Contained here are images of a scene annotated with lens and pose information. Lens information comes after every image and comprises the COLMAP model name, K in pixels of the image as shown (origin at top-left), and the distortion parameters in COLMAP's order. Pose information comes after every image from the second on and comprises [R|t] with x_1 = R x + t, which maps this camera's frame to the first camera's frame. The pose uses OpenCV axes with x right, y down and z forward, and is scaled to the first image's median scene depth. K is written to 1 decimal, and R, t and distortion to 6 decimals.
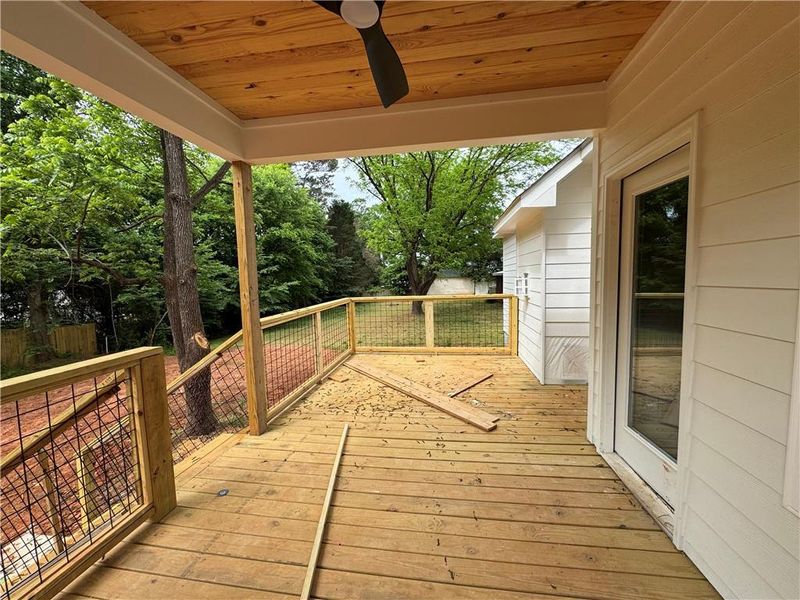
lens RADIAL K [[320.8, 0, 400.0], [0, 320.8, 300.0], [0, 0, 1]] dist [-0.000447, 0.000029]
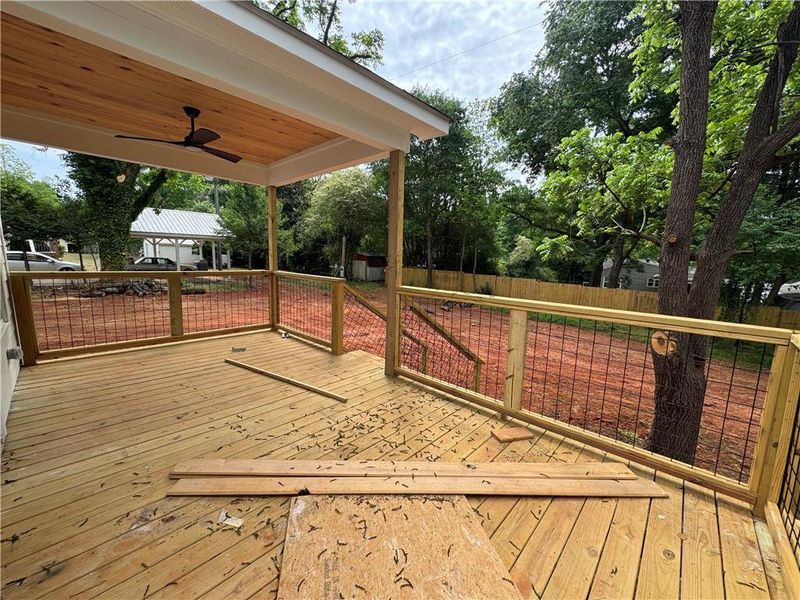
lens RADIAL K [[320.8, 0, 400.0], [0, 320.8, 300.0], [0, 0, 1]] dist [-0.000447, 0.000029]
pose [[-0.560082, 0.126335, -0.818748, 0.454540], [-0.080723, 0.975278, 0.205709, -0.110678], [0.824495, 0.181306, -0.536038, 1.438008]]
